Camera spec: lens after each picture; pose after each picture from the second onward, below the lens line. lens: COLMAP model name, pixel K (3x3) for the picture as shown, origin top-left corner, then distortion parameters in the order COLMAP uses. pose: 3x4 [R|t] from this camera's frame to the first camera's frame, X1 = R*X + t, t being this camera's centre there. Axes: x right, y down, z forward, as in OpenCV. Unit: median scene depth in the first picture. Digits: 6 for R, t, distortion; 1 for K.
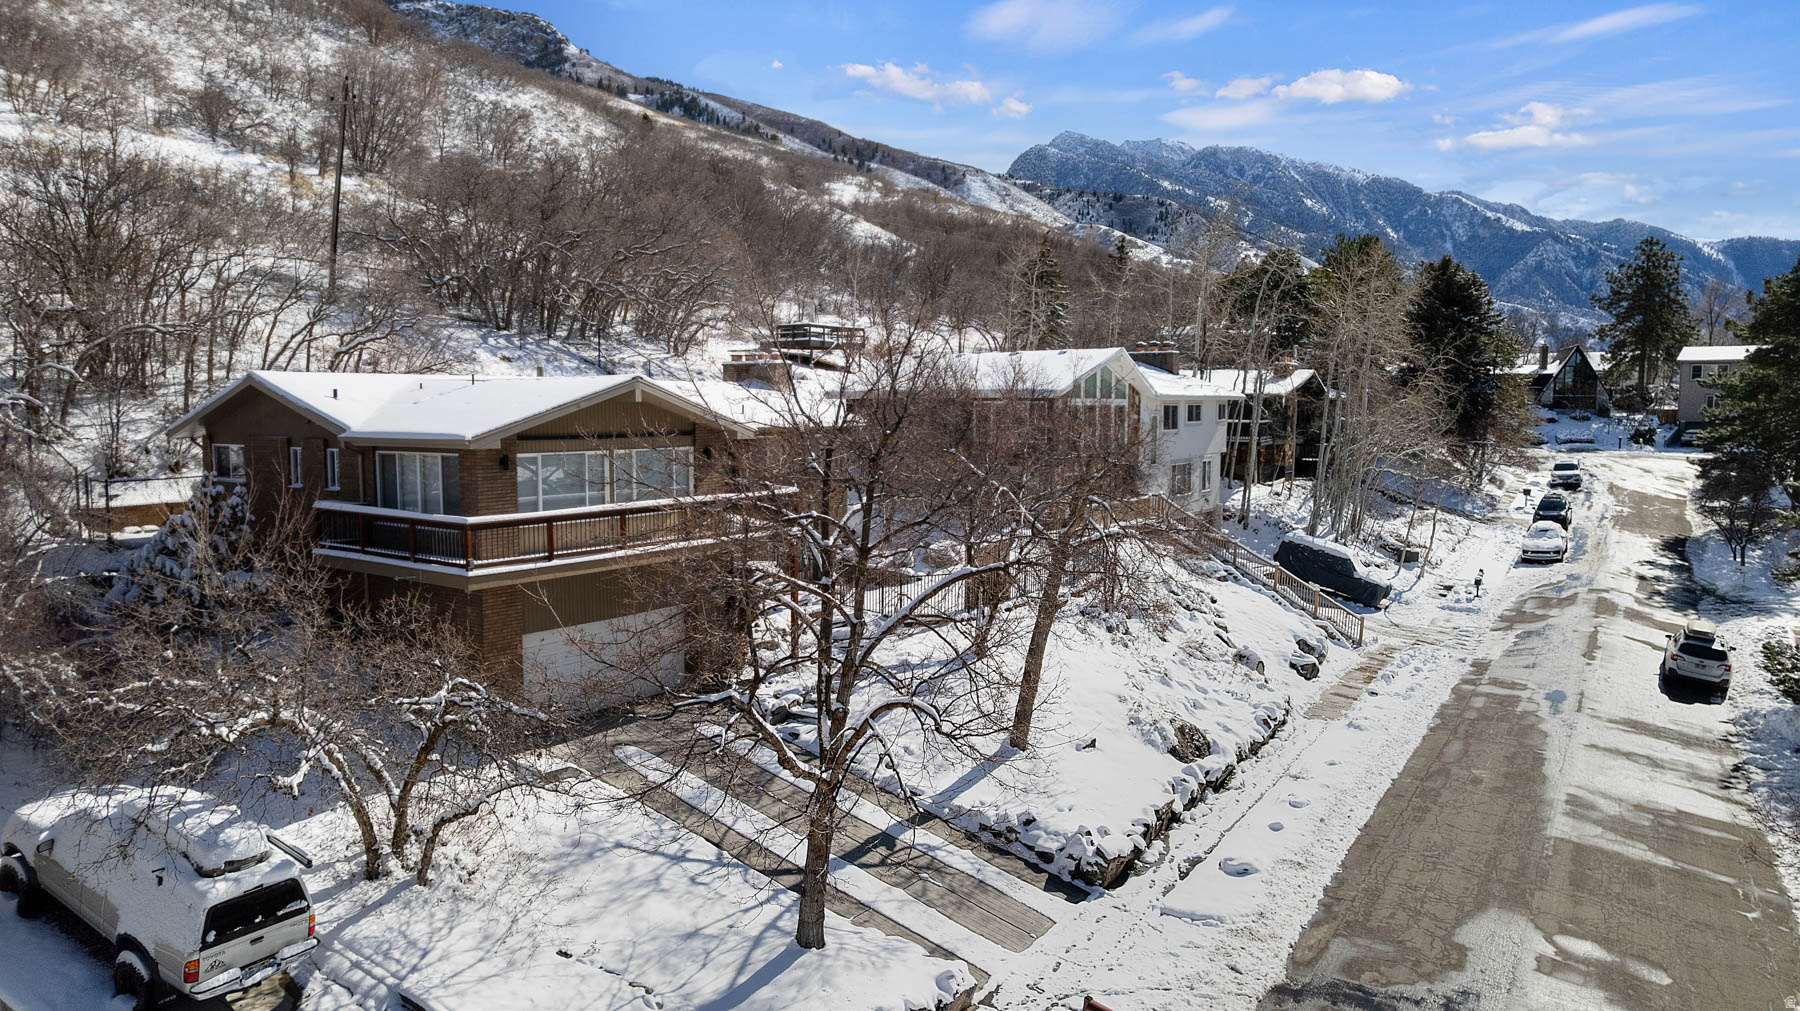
lens RADIAL K [[1155.7, 0, 901.8], [0, 1155.7, 511.4], [0, 0, 1]] dist [-0.077047, 0.072207]
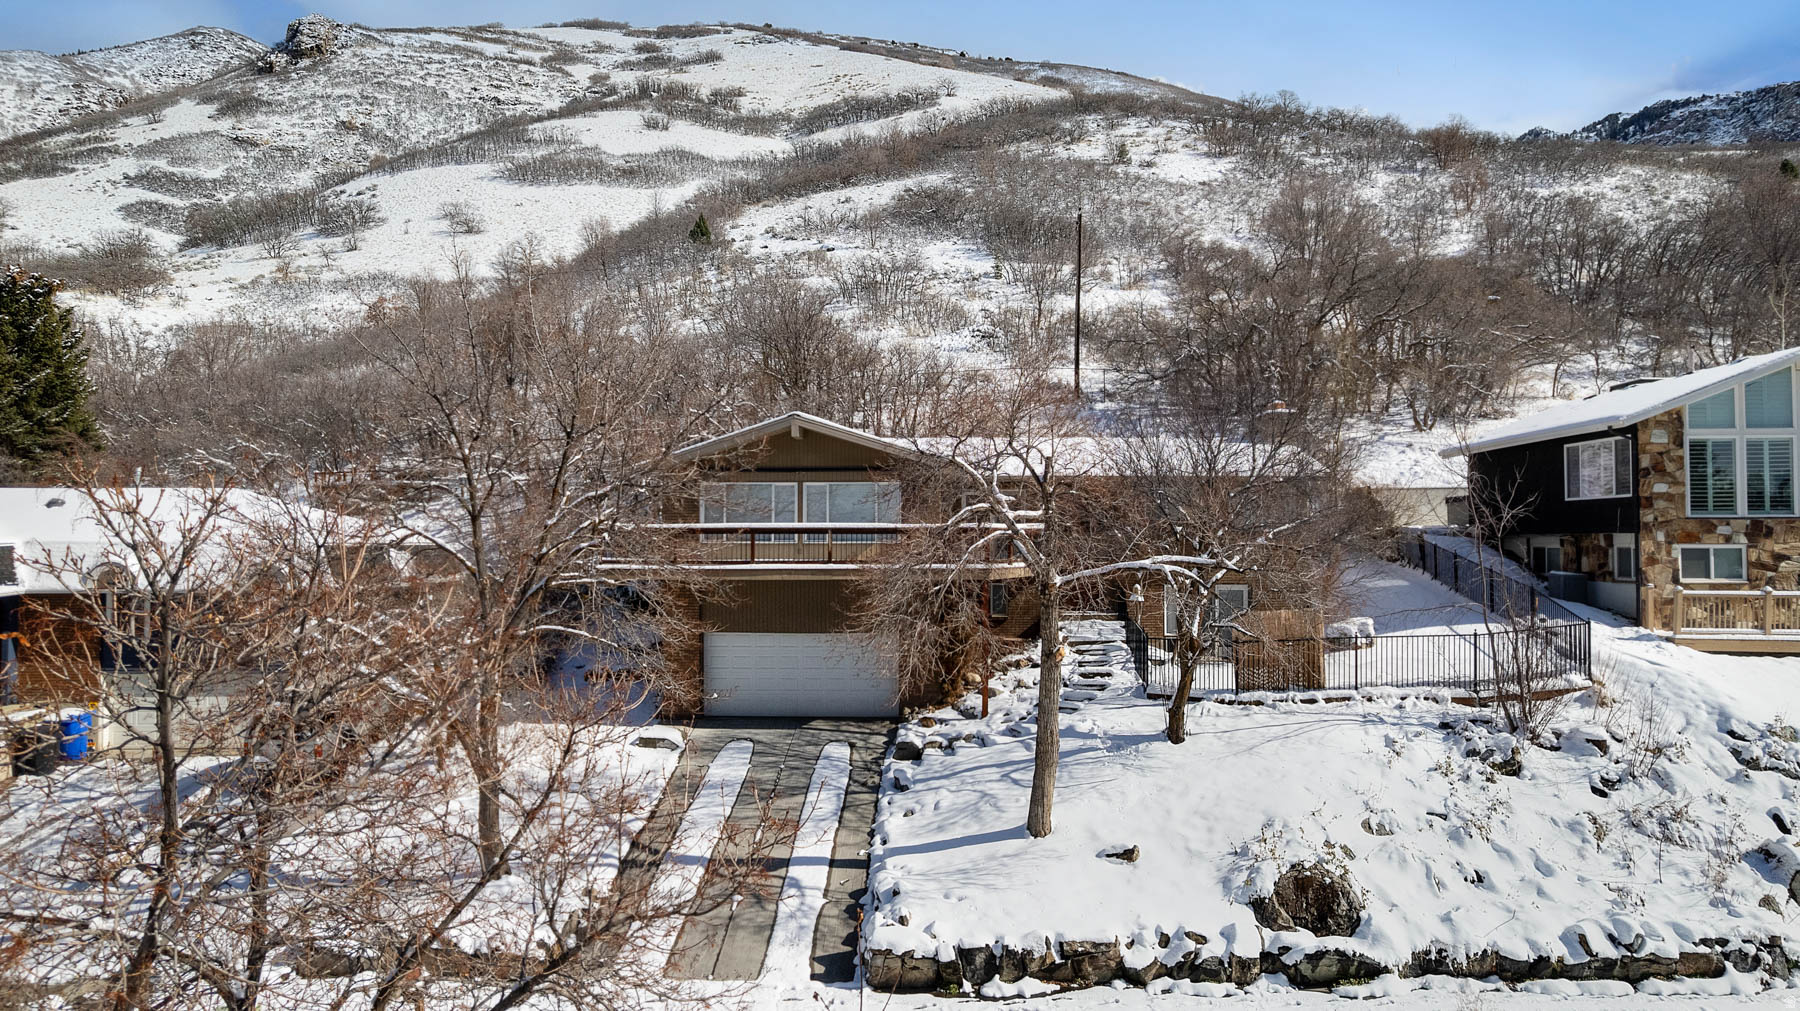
lens RADIAL K [[1165.5, 0, 900.0], [0, 1165.5, 505.5], [0, 0, 1]] dist [-0.084688, 0.081563]
pose [[0.518010, -0.034498, -0.854679, 0.655108], [-0.075204, 0.993480, -0.085681, 0.048164], [0.852062, 0.108659, 0.512038, 0.422954]]
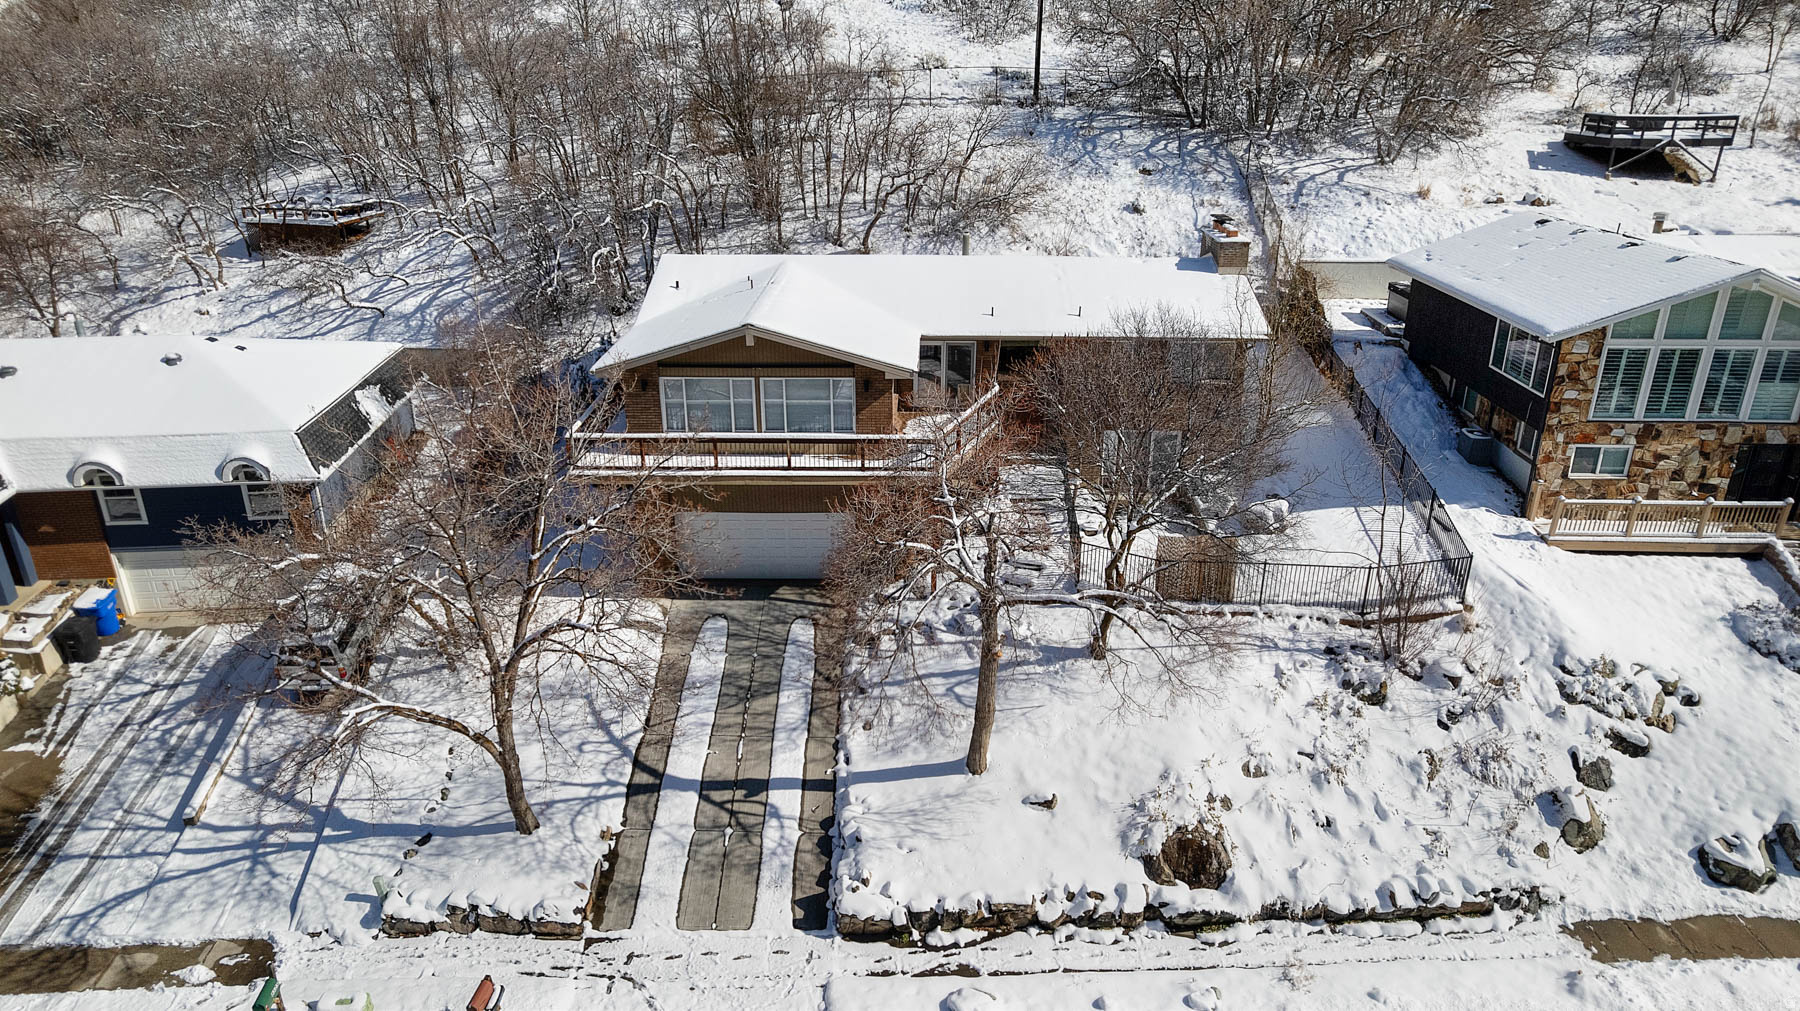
lens RADIAL K [[1155.7, 0, 901.8], [0, 1155.7, 511.4], [0, 0, 1]] dist [-0.077047, 0.072207]
pose [[0.552918, 0.305138, -0.775353, 0.655178], [-0.071770, 0.944515, 0.320531, -0.265054], [0.830139, -0.121580, 0.544139, 0.396843]]
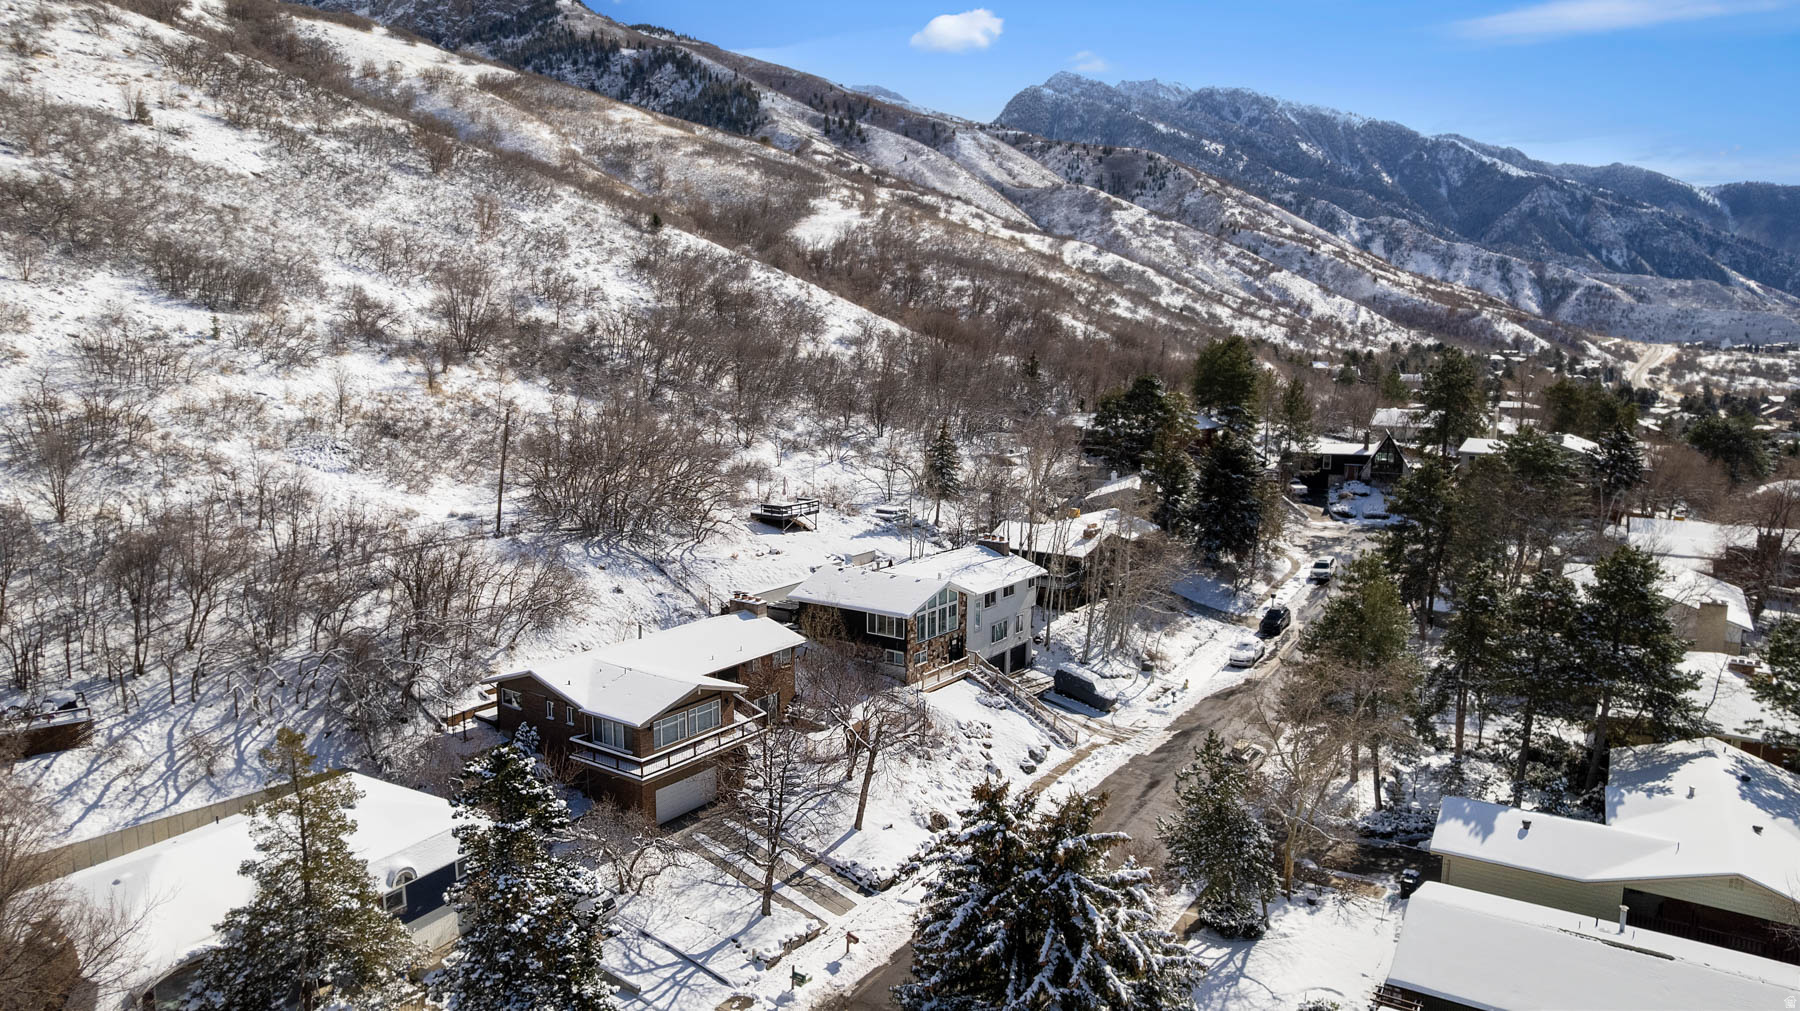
lens RADIAL K [[1155.7, 0, 901.8], [0, 1155.7, 511.4], [0, 0, 1]] dist [-0.077047, 0.072207]
pose [[0.999981, 0.002634, 0.005633, 0.155642], [-0.002922, 0.998659, 0.051687, -0.504735], [-0.005489, -0.051702, 0.998647, -1.179749]]
